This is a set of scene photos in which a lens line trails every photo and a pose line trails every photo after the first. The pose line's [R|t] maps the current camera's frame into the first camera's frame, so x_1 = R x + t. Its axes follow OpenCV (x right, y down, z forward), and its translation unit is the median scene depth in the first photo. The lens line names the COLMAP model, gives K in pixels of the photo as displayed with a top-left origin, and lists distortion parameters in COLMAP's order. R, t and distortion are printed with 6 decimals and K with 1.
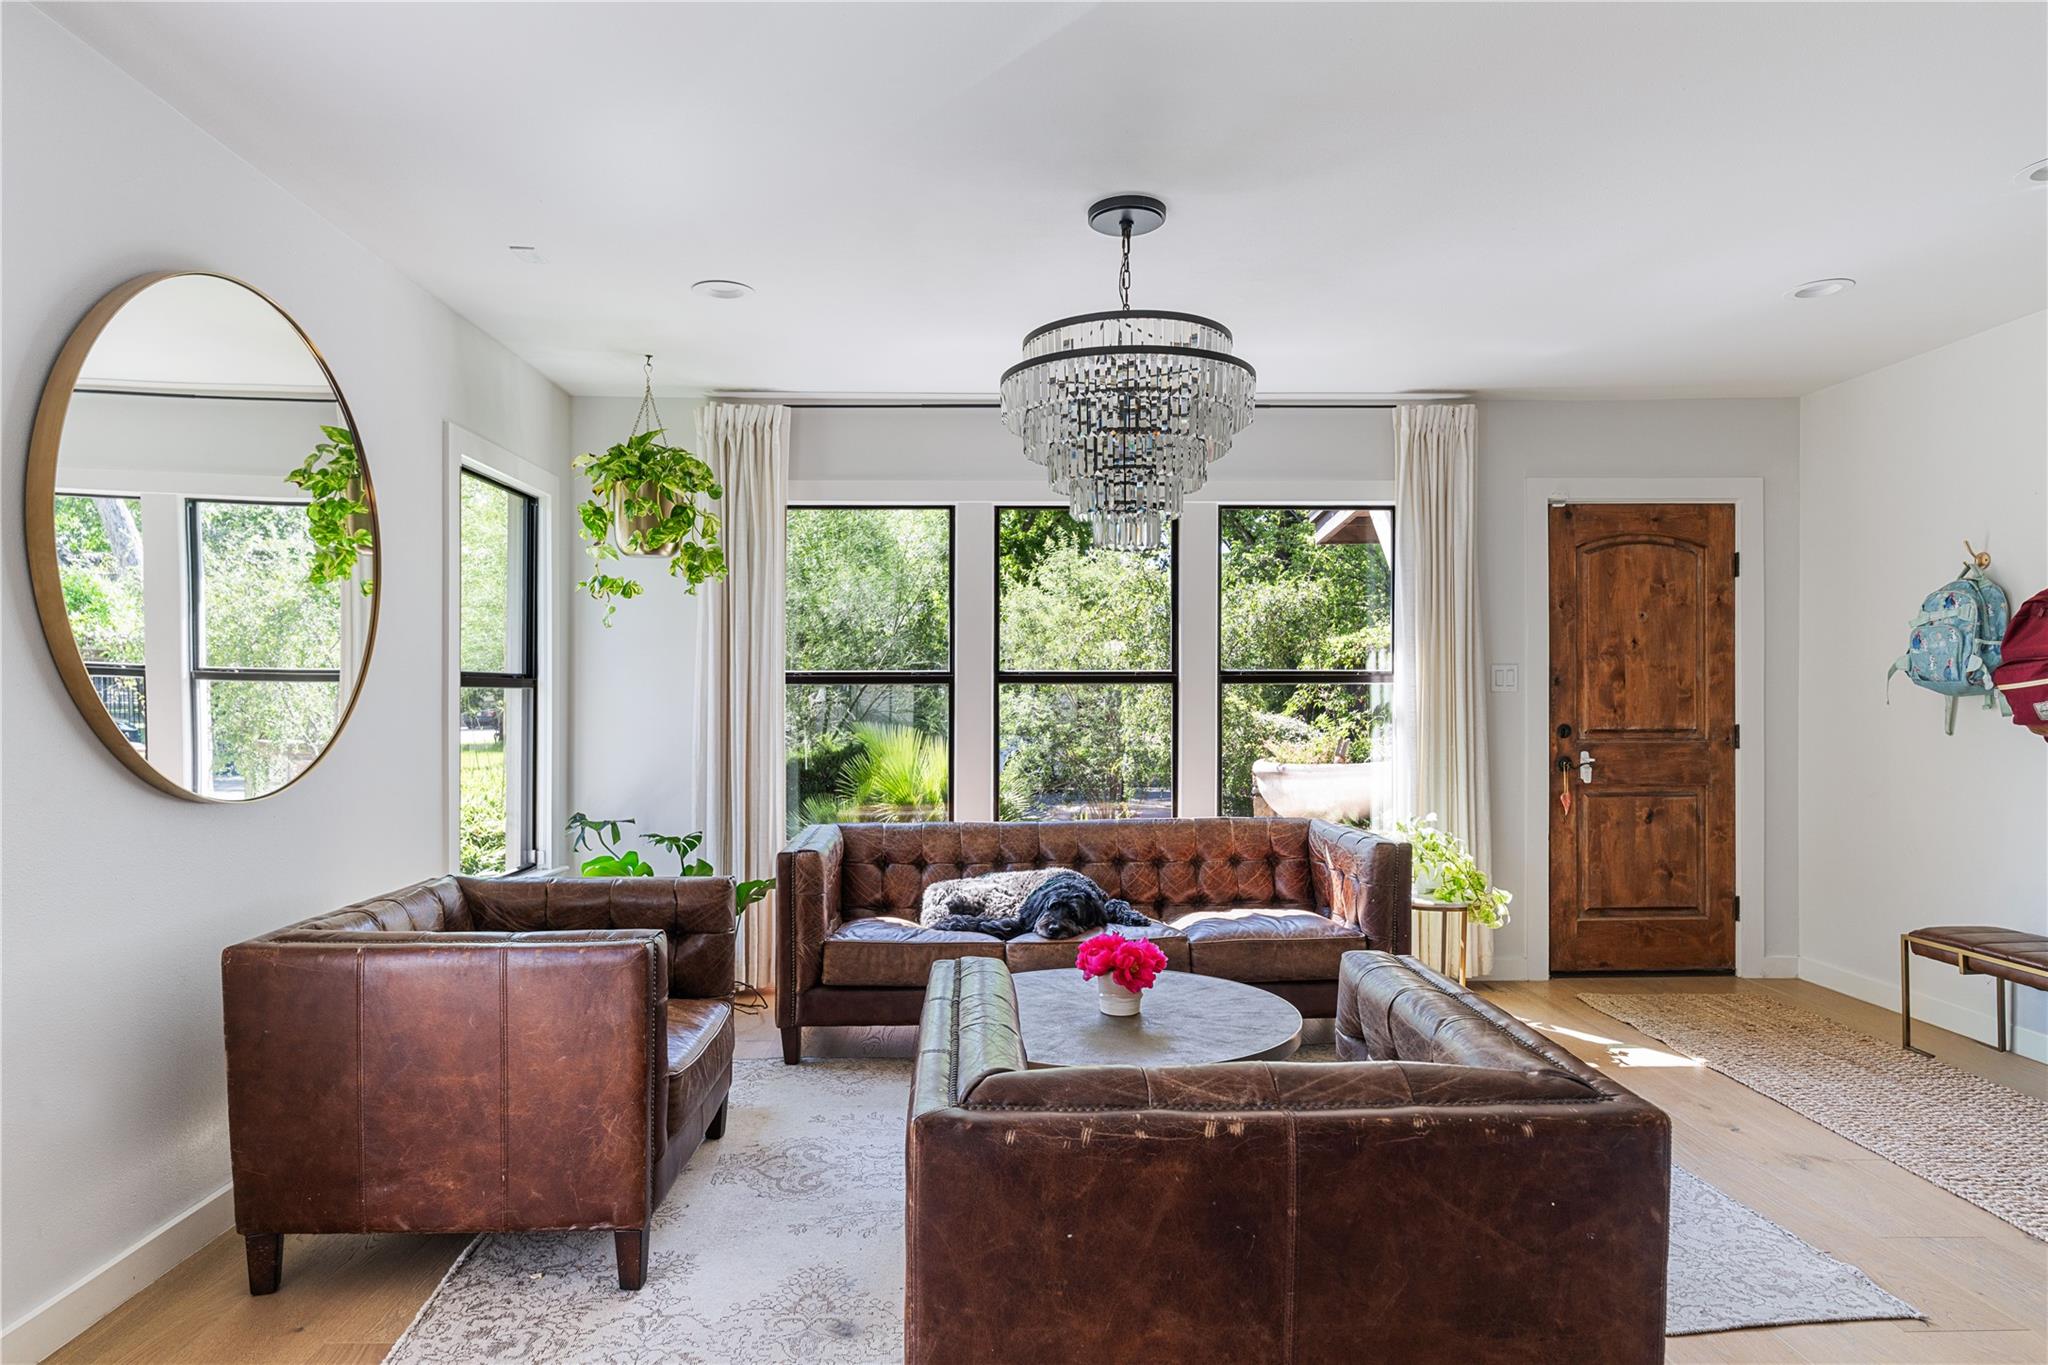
lens RADIAL K [[1240.7, 0, 1022.0], [0, 1240.7, 693.8], [0, 0, 1]] dist [-0.003466, -0.000600]
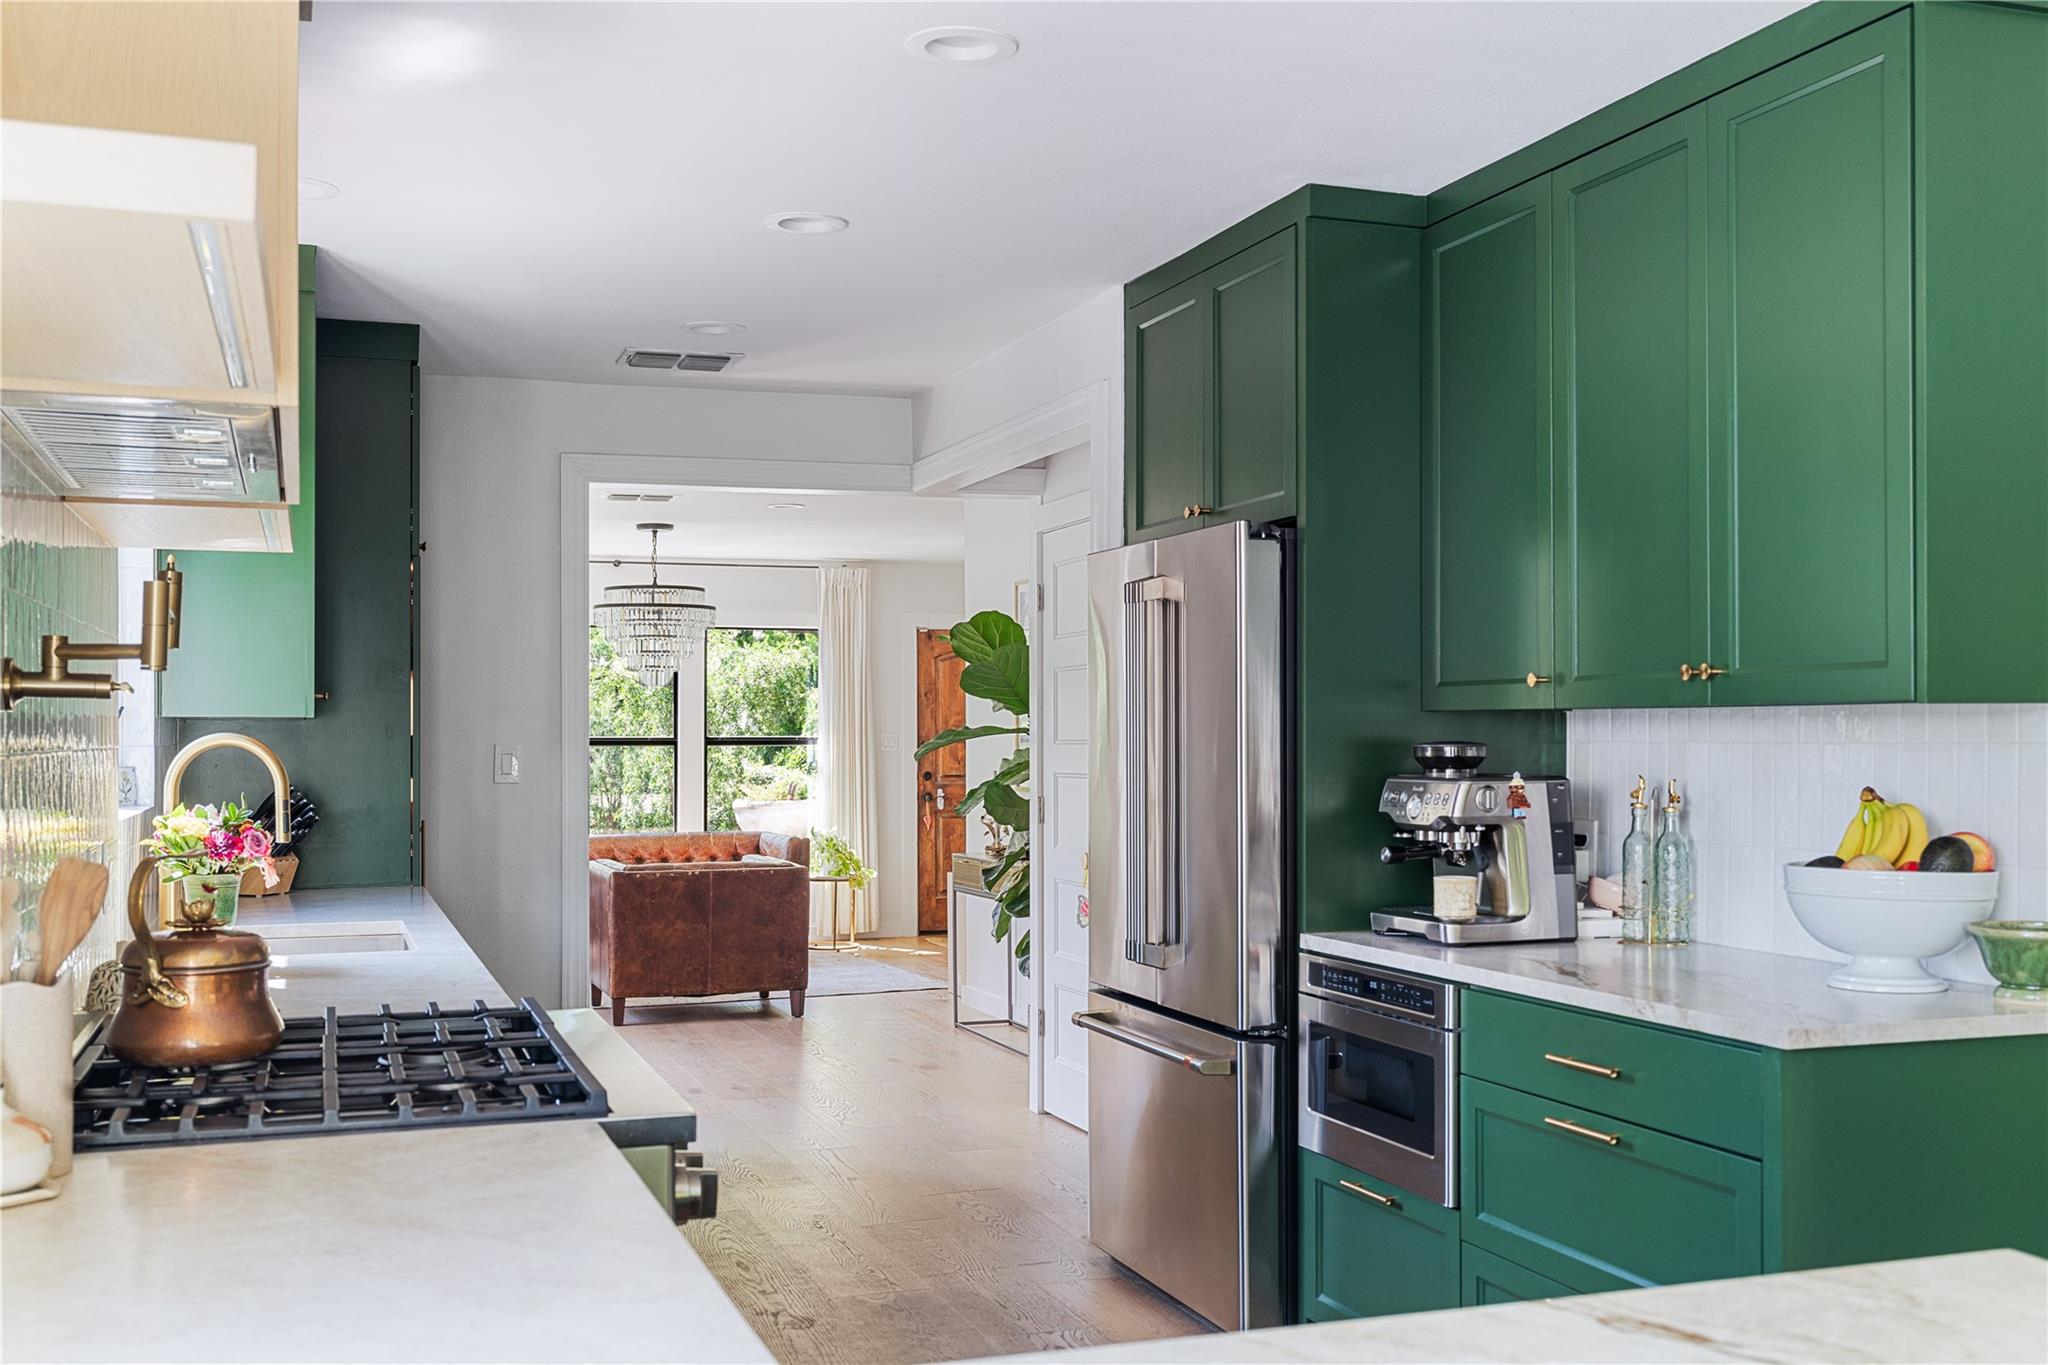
lens RADIAL K [[2092.2, 0, 1021.2], [0, 2092.2, 702.2], [0, 0, 1]] dist [0.025851, 0.000000]
pose [[0.957253, 0.000480, 0.289252, -0.208173], [0.004315, 0.999864, -0.015940, -0.020236], [-0.289221, 0.016507, 0.957120, -1.547570]]
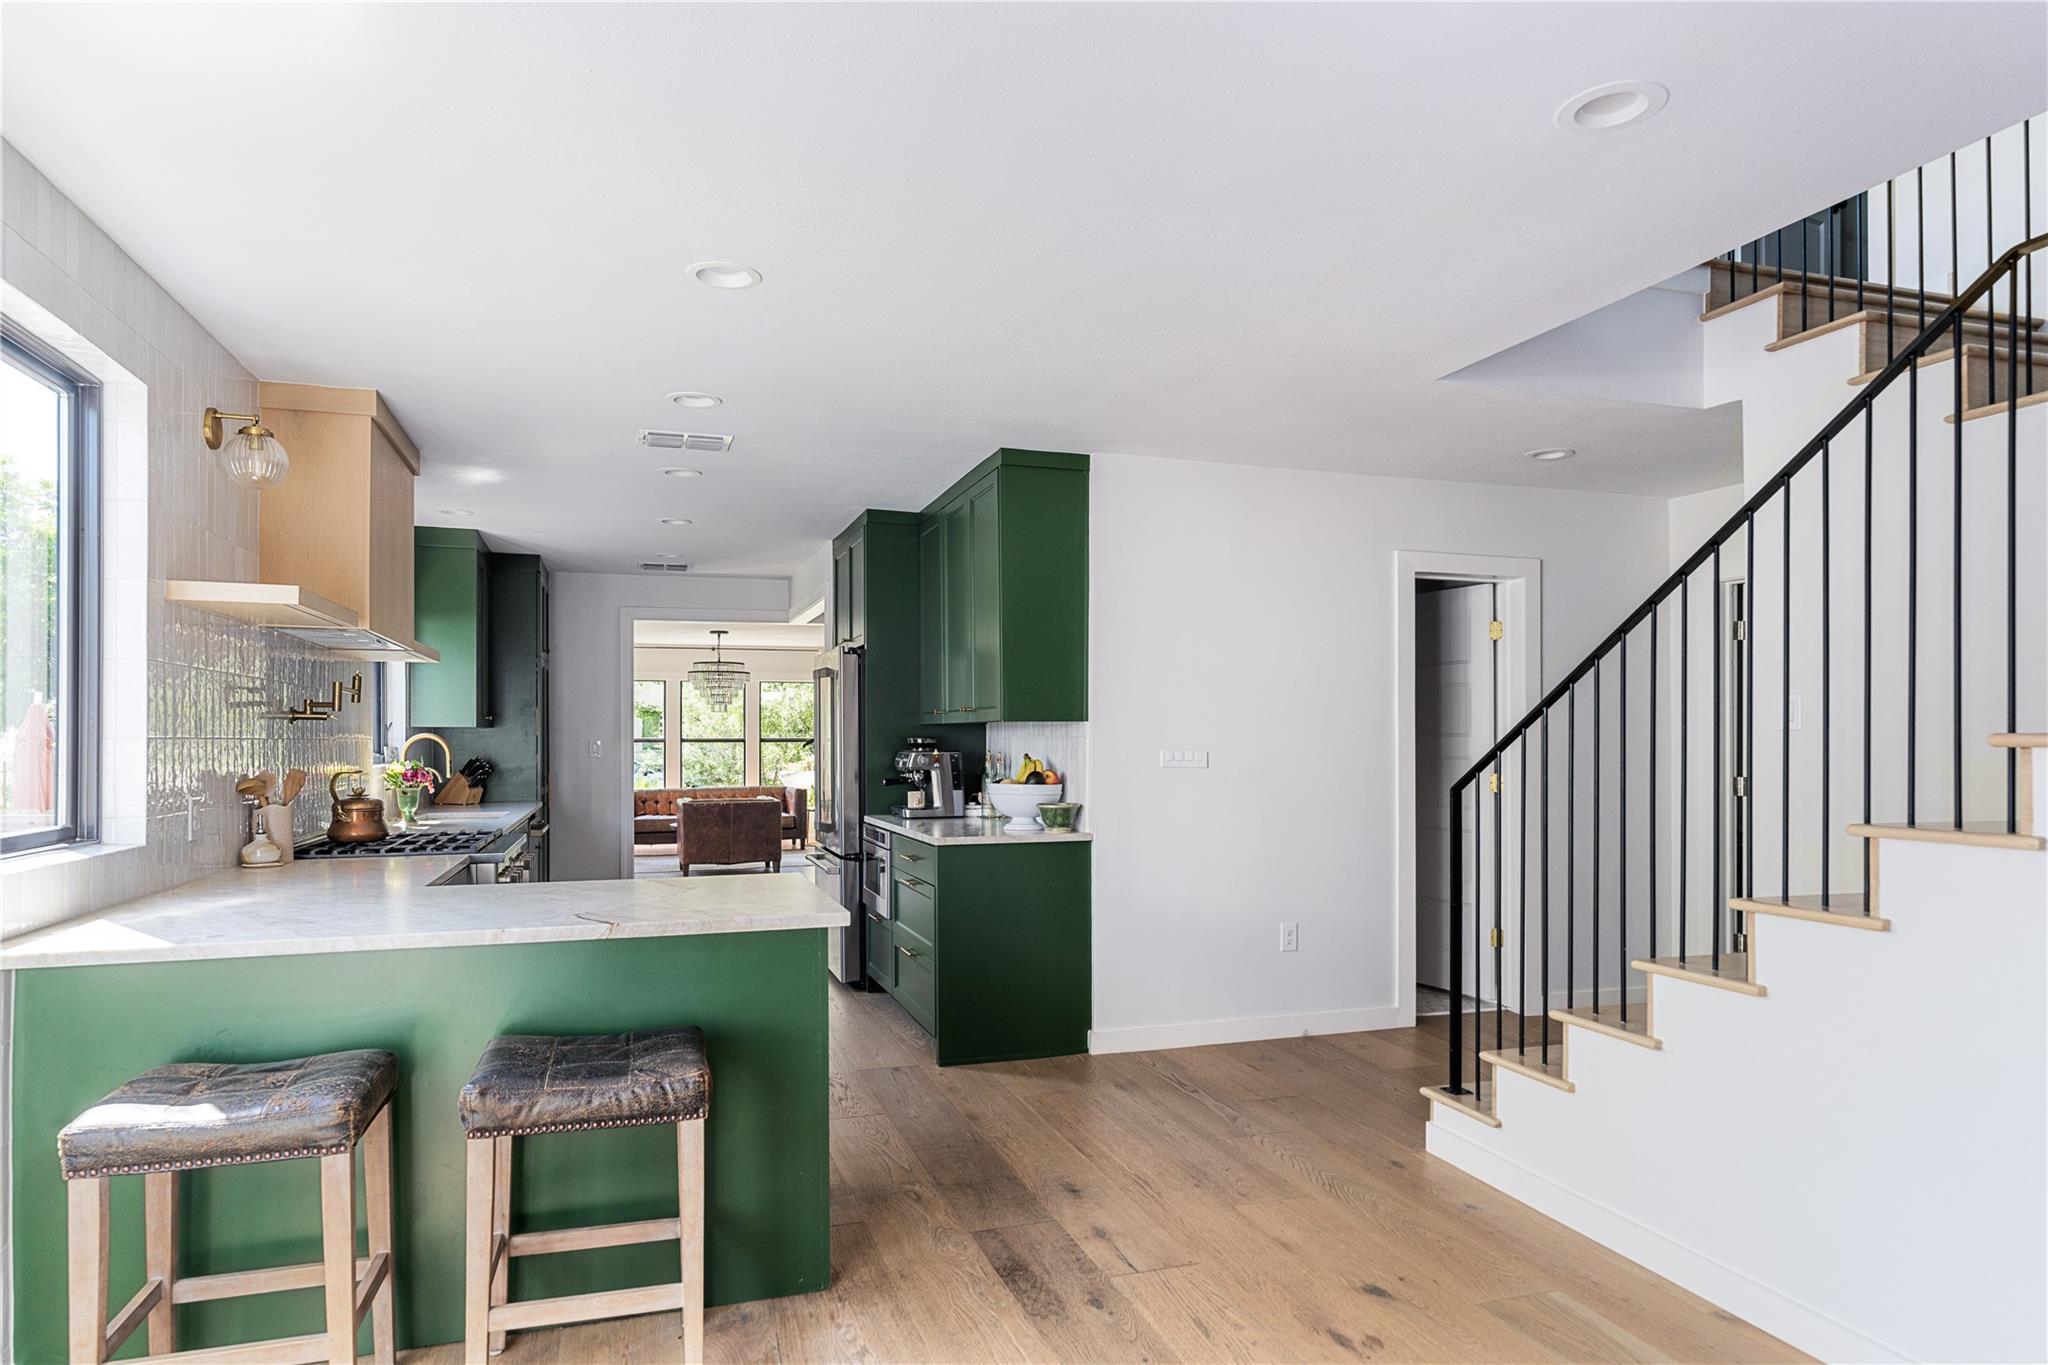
lens RADIAL K [[1250.5, 0, 1028.1], [0, 1250.5, 726.3], [0, 0, 1]] dist [0.006716, 0.003164]
pose [[0.963087, -0.001154, 0.269189, -0.034864], [0.004156, 0.999935, -0.010582, -0.014284], [-0.269159, 0.011310, 0.963029, -1.993123]]
